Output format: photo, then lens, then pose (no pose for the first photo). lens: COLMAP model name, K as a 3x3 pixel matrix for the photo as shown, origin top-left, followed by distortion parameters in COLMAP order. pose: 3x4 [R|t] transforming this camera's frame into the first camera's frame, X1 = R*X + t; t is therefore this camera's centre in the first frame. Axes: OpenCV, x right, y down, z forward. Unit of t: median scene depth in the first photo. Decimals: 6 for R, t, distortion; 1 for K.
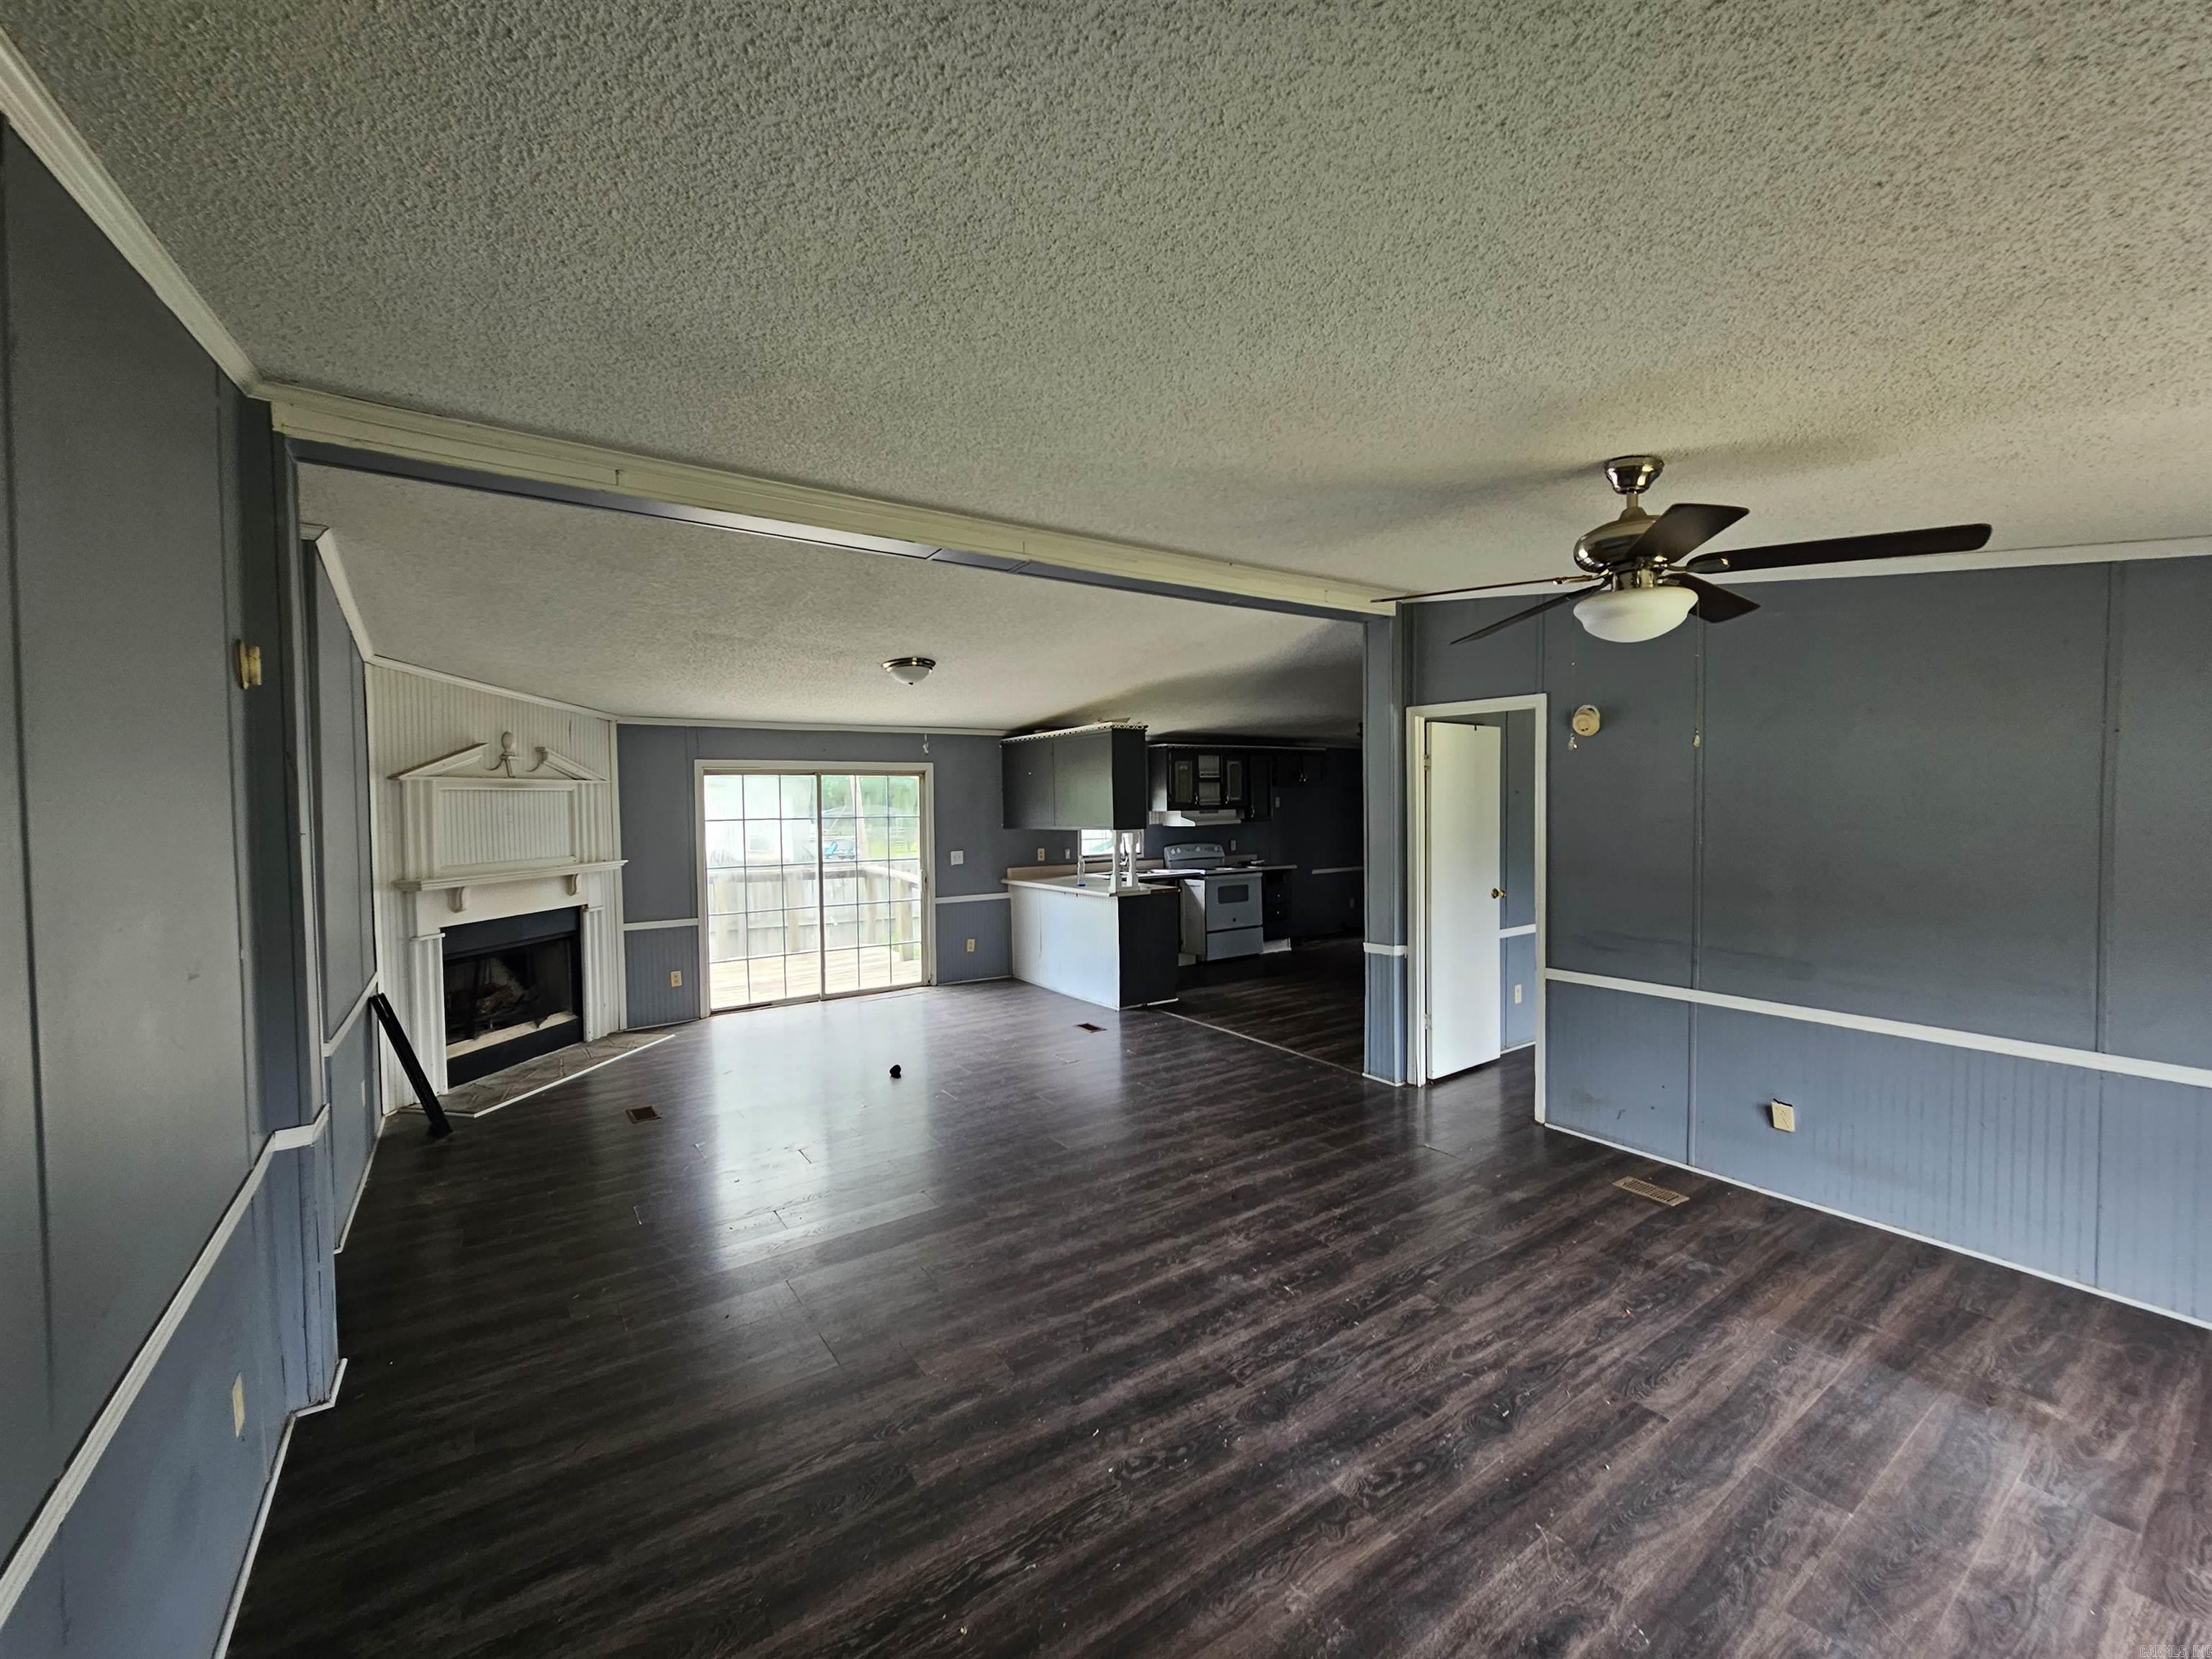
lens RADIAL K [[909.1, 0, 1111.0], [0, 909.1, 836.6], [0, 0, 1]] dist [-0.004845, -0.000627]
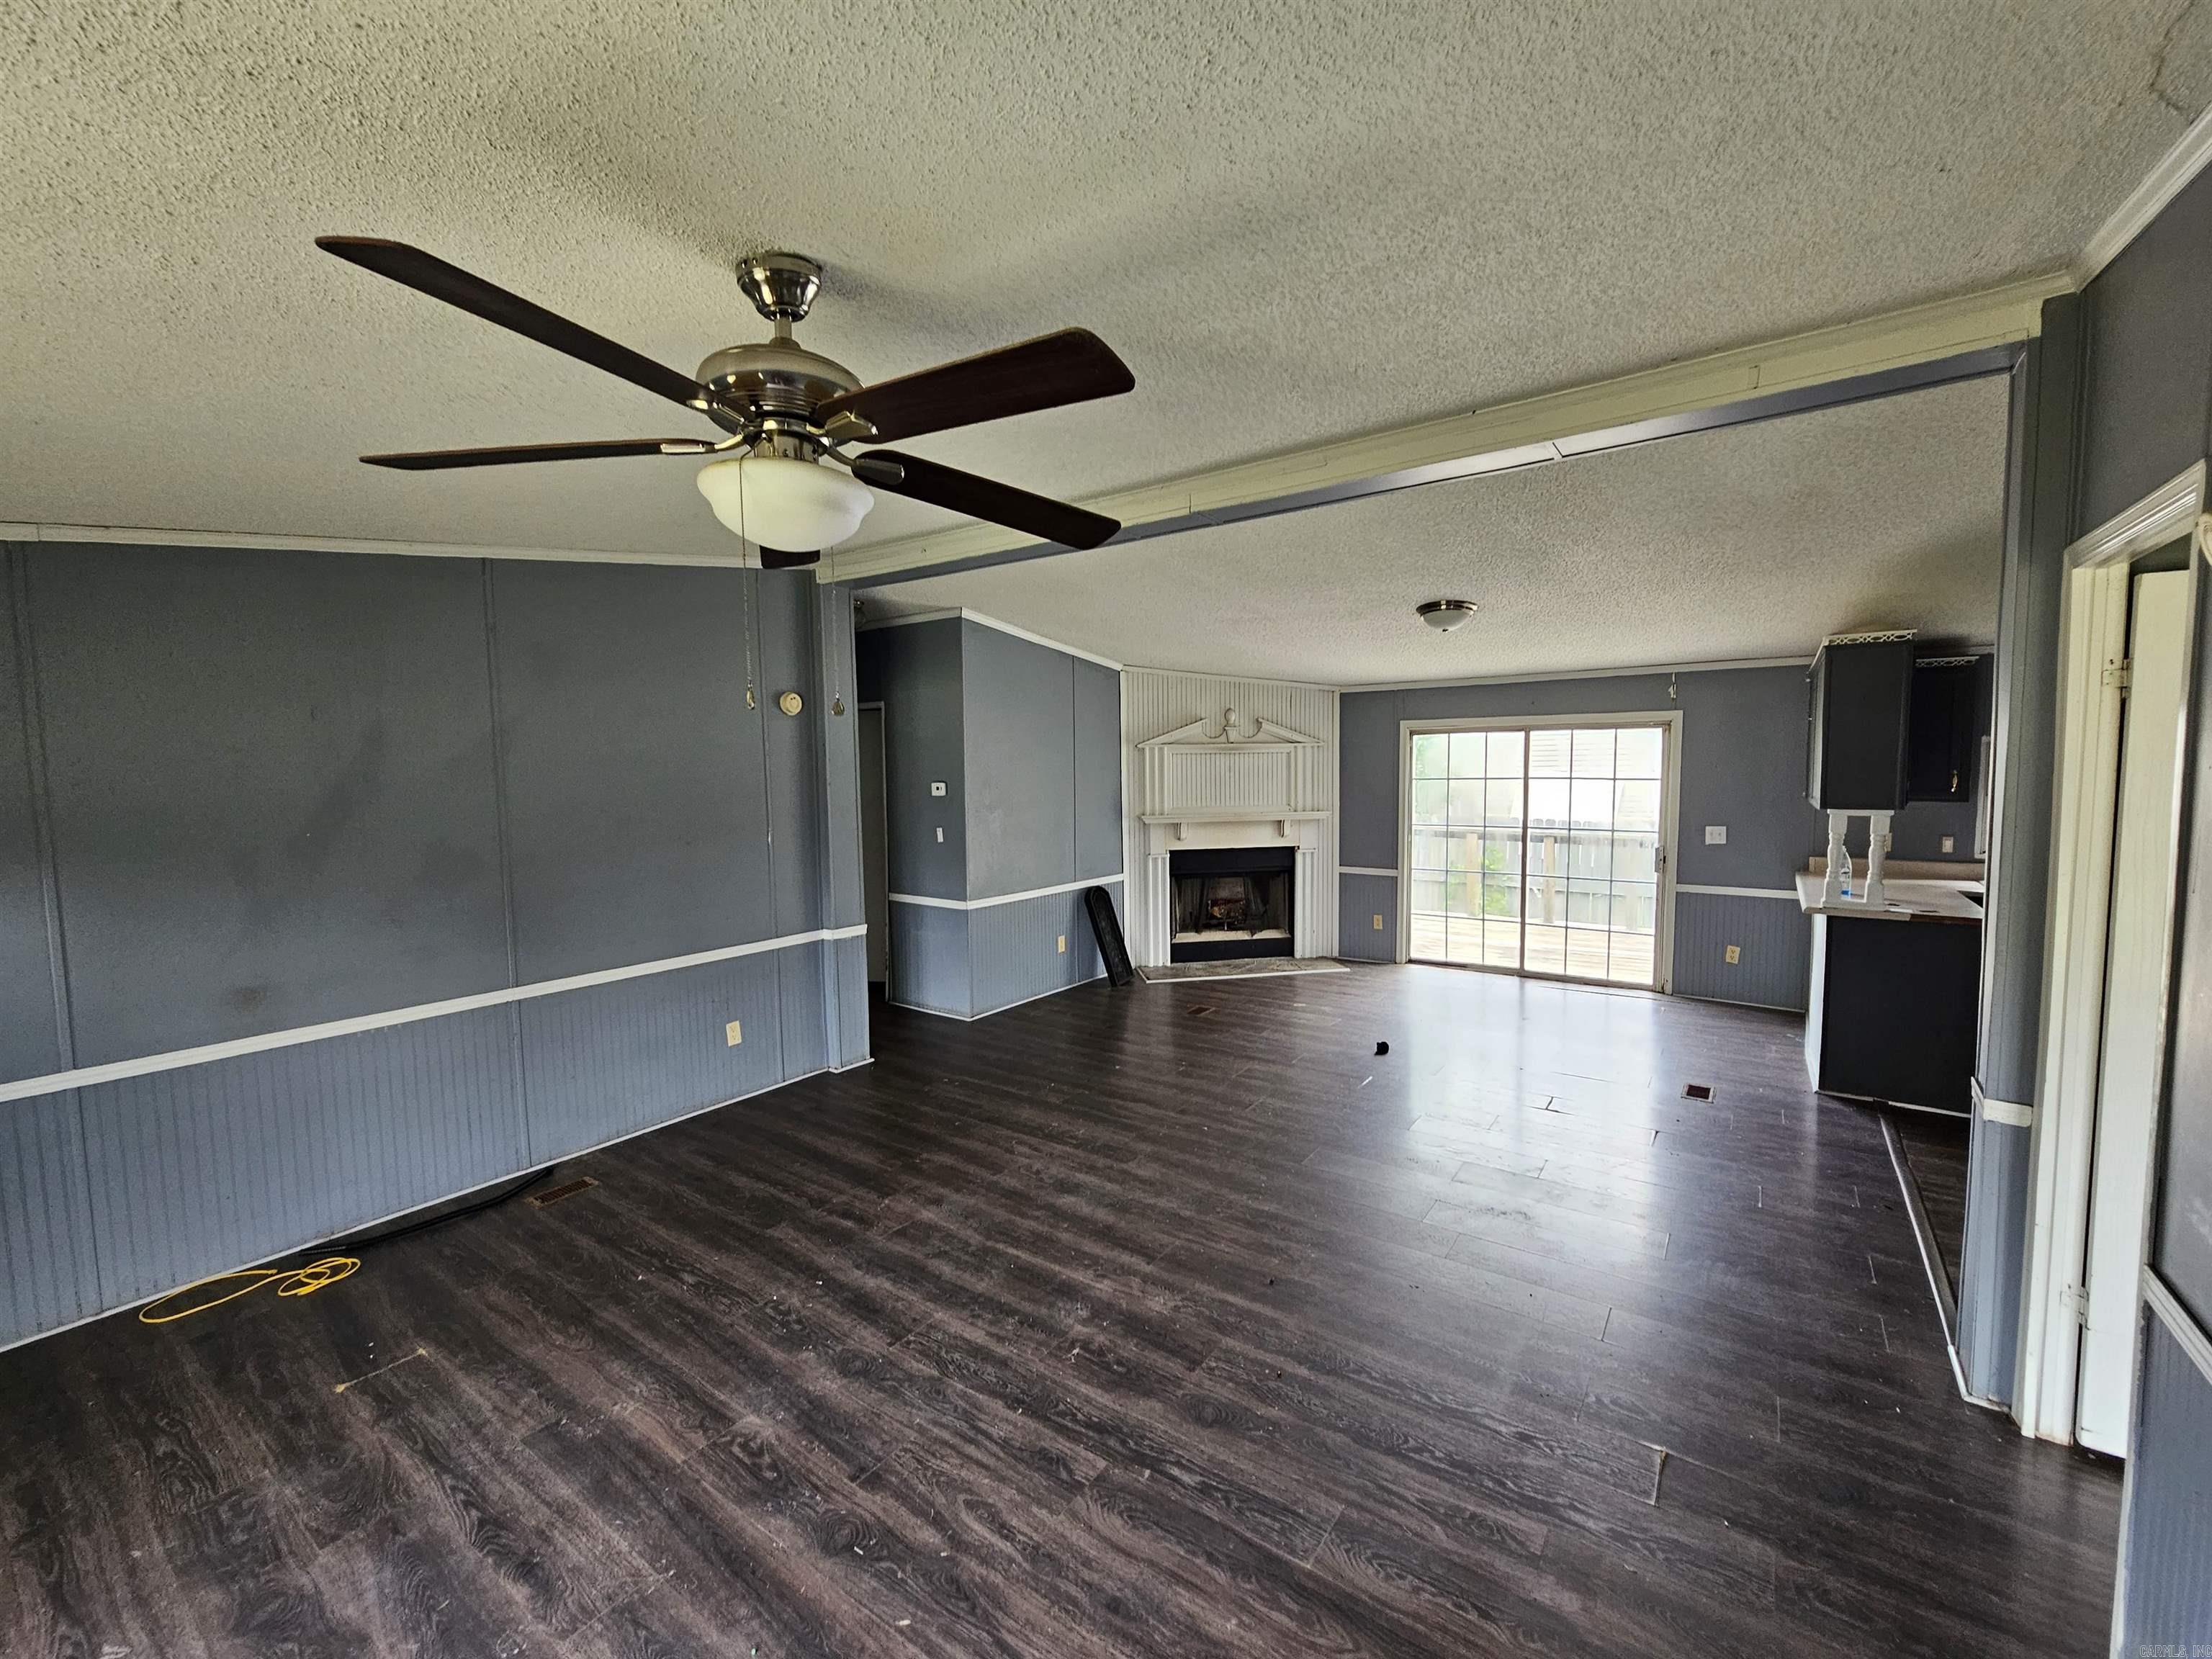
lens RADIAL K [[901.9, 0, 1121.0], [0, 901.9, 831.0], [0, 0, 1]] dist [-0.004076, 0.000268]
pose [[0.338968, 0.078060, -0.937554, 0.741764], [-0.029735, 0.996943, 0.072254, -0.039499], [0.940328, 0.003387, 0.340253, 0.578166]]
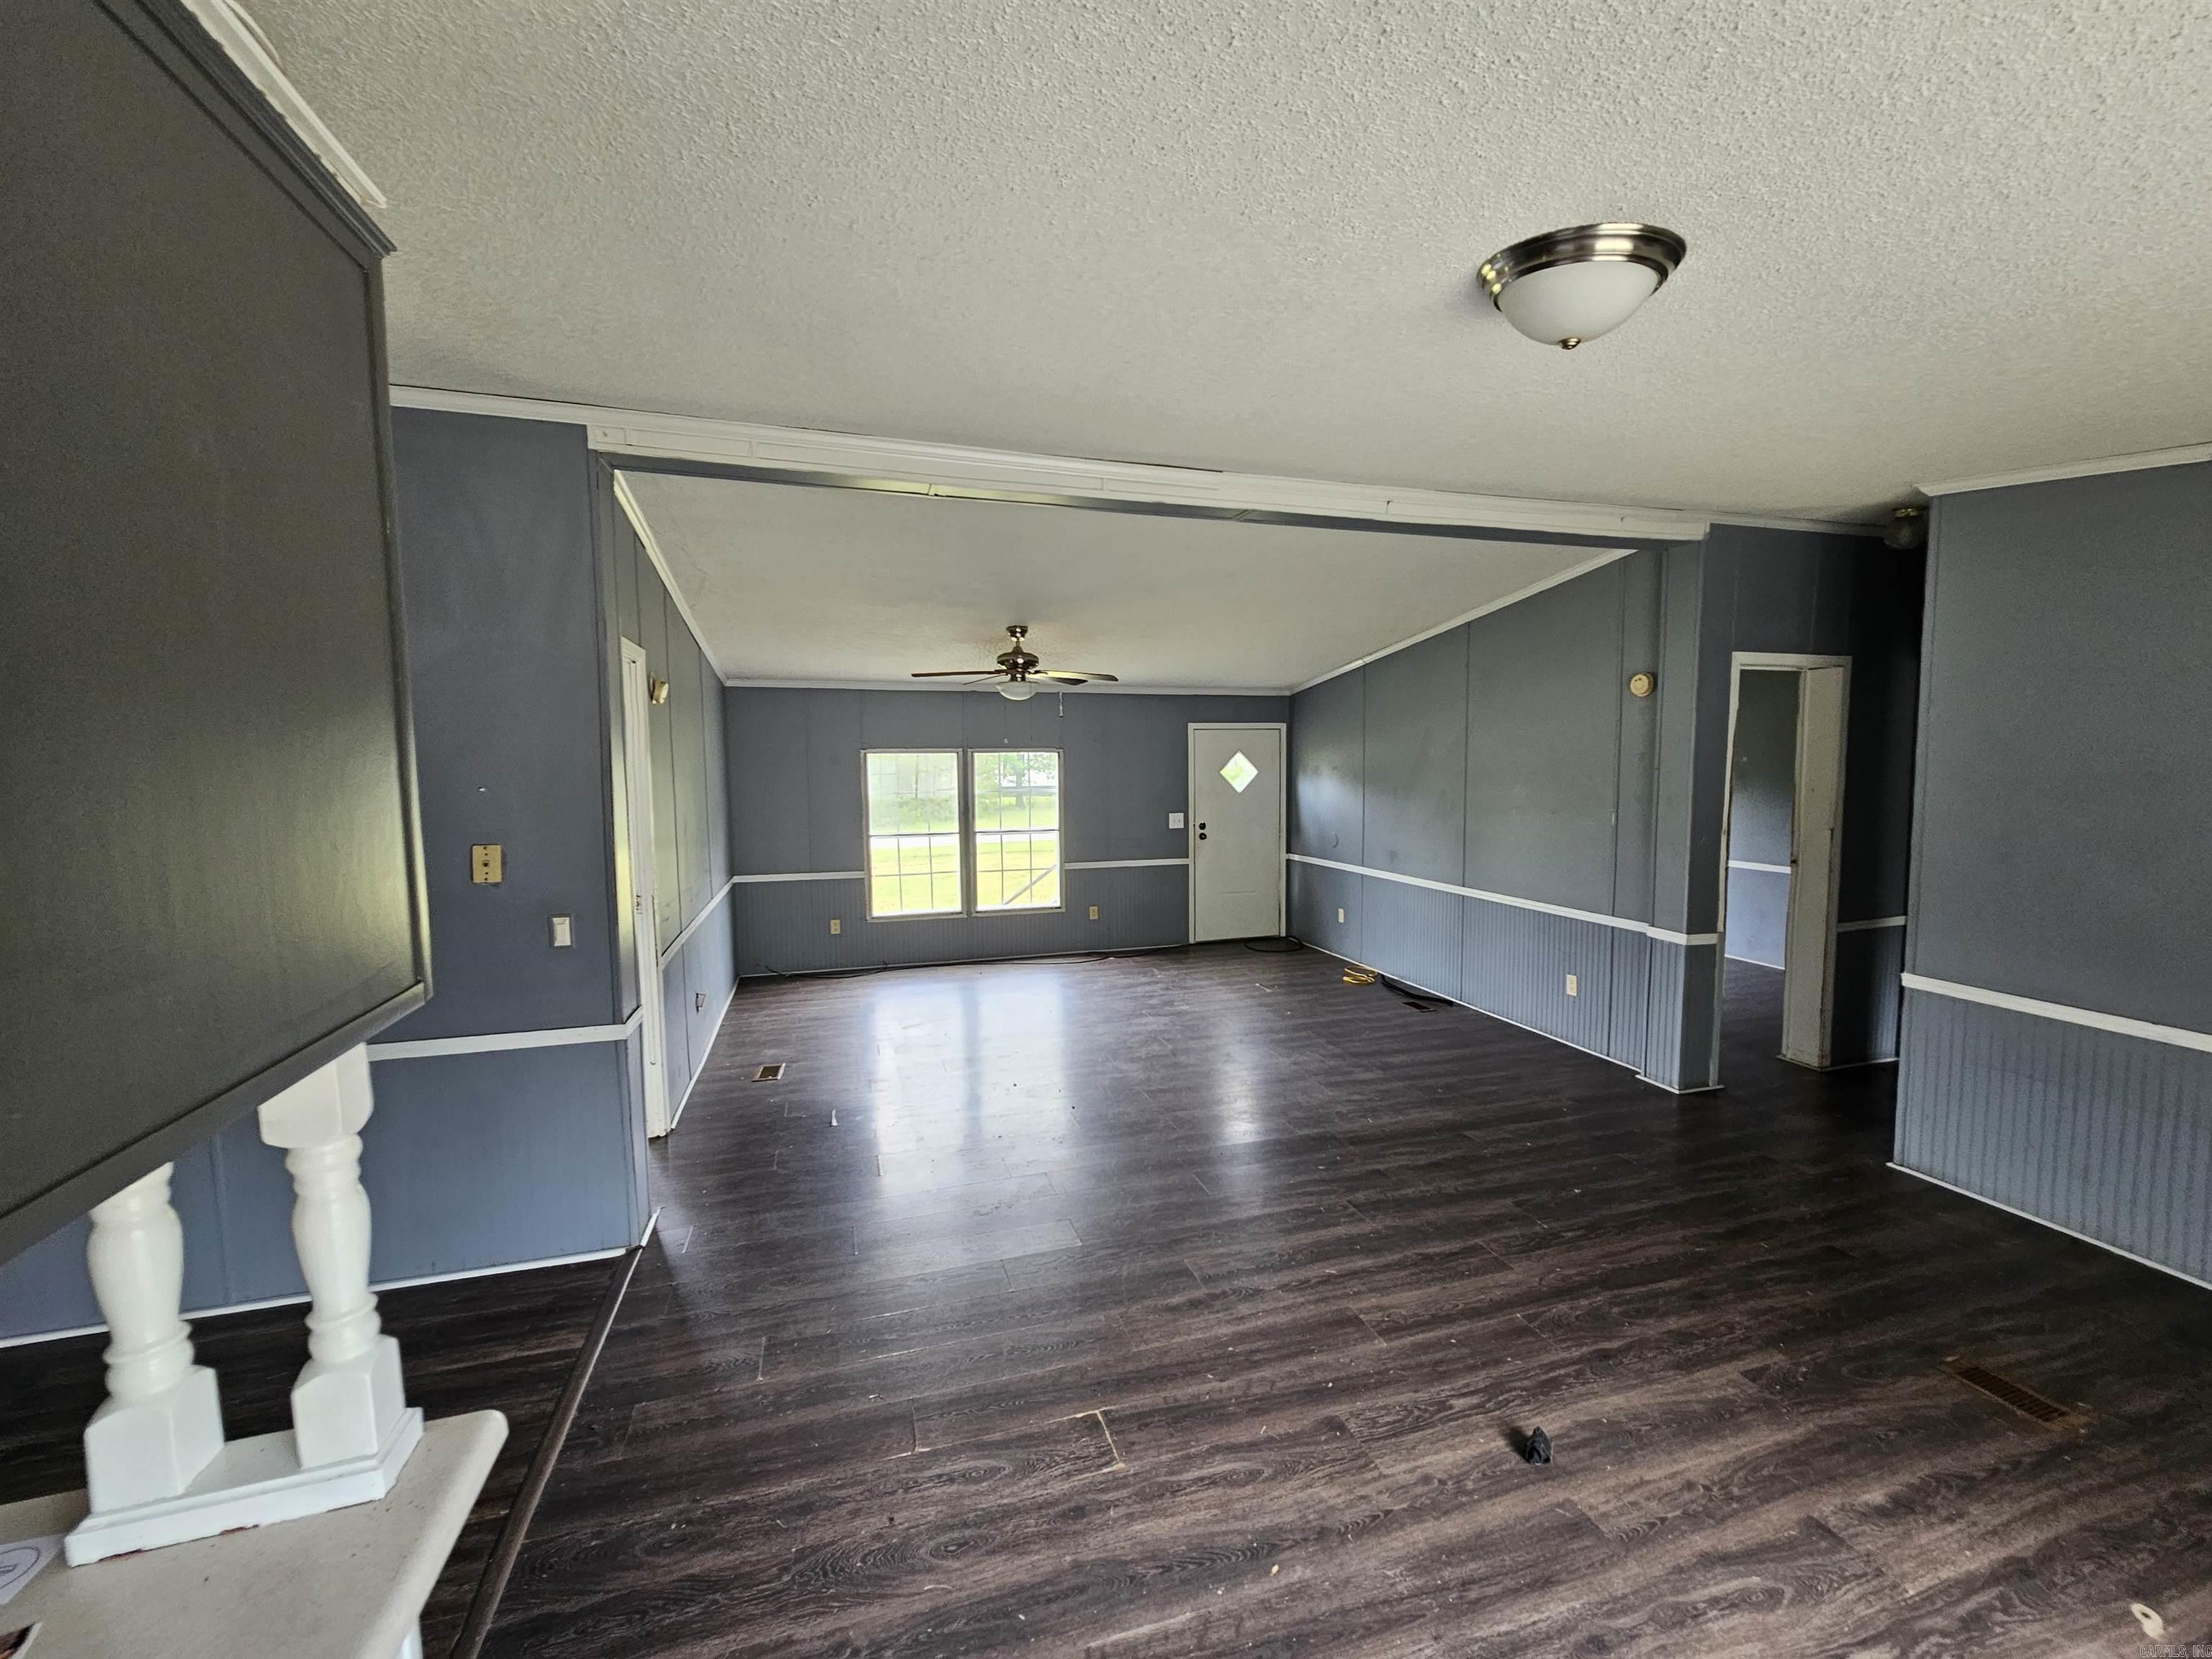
lens RADIAL K [[897.1, 0, 1112.7], [0, 897.1, 824.1], [0, 0, 1]] dist [-0.006327, -0.000557]
pose [[-0.951682, -0.001105, 0.307083, -0.248503], [0.033612, 0.993610, 0.107742, -0.079531], [-0.305240, 0.112858, -0.945564, 1.912271]]
